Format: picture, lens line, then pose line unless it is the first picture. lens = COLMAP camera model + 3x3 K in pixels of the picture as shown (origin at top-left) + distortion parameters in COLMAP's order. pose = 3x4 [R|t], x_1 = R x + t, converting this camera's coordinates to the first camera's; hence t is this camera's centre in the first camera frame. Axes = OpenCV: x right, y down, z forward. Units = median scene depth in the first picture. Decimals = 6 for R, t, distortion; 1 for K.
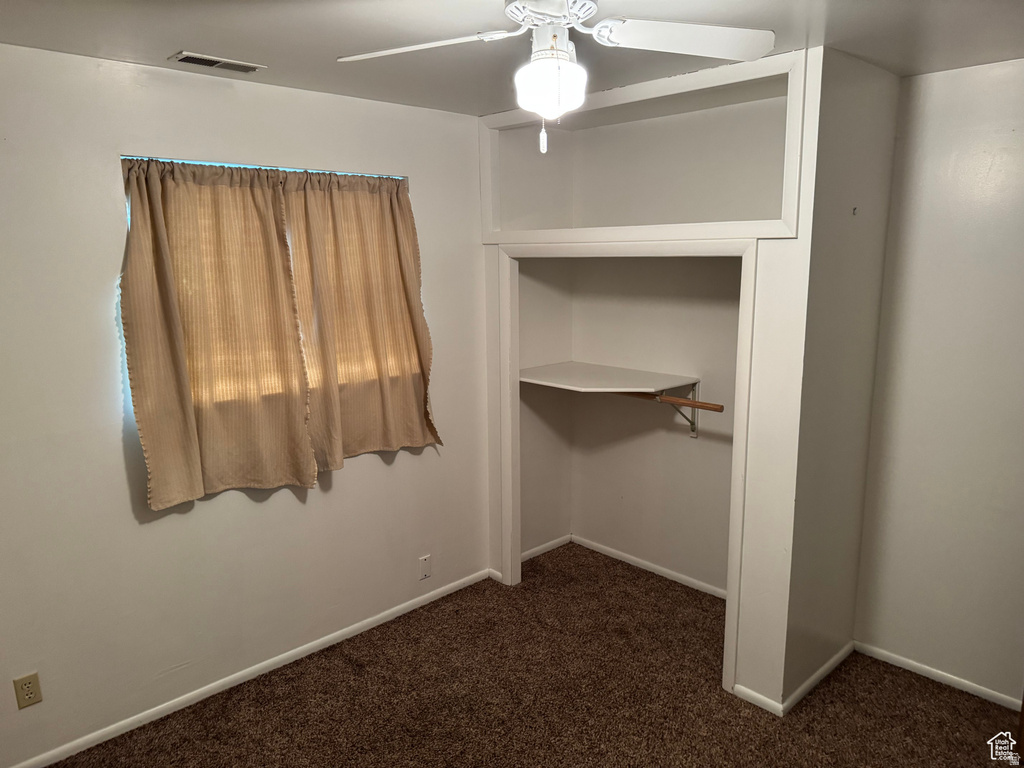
lens RADIAL K [[716.9, 0, 508.5], [0, 716.9, 384.8], [0, 0, 1]] dist [0.072036, -0.080283]
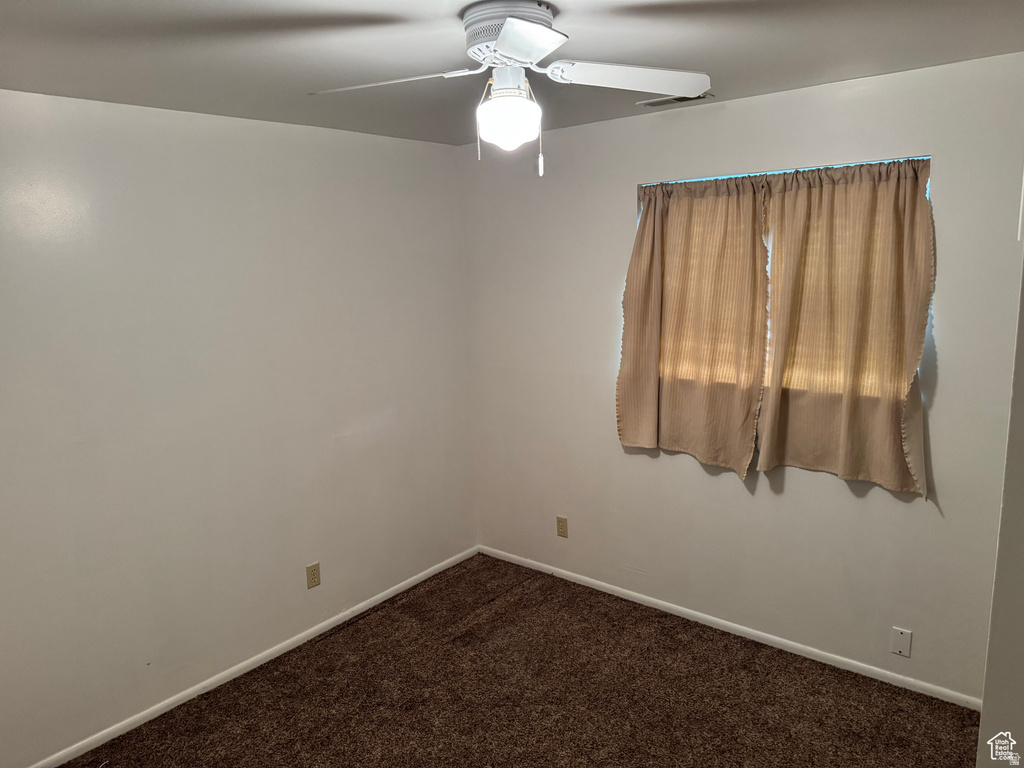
lens RADIAL K [[720.8, 0, 541.4], [0, 720.8, 393.1], [0, 0, 1]] dist [0.019198, -0.005277]
pose [[0.147116, 0.189300, -0.970836, 0.697141], [-0.161322, 0.972965, 0.165269, -0.108072], [0.975875, 0.132303, 0.173677, 0.534112]]
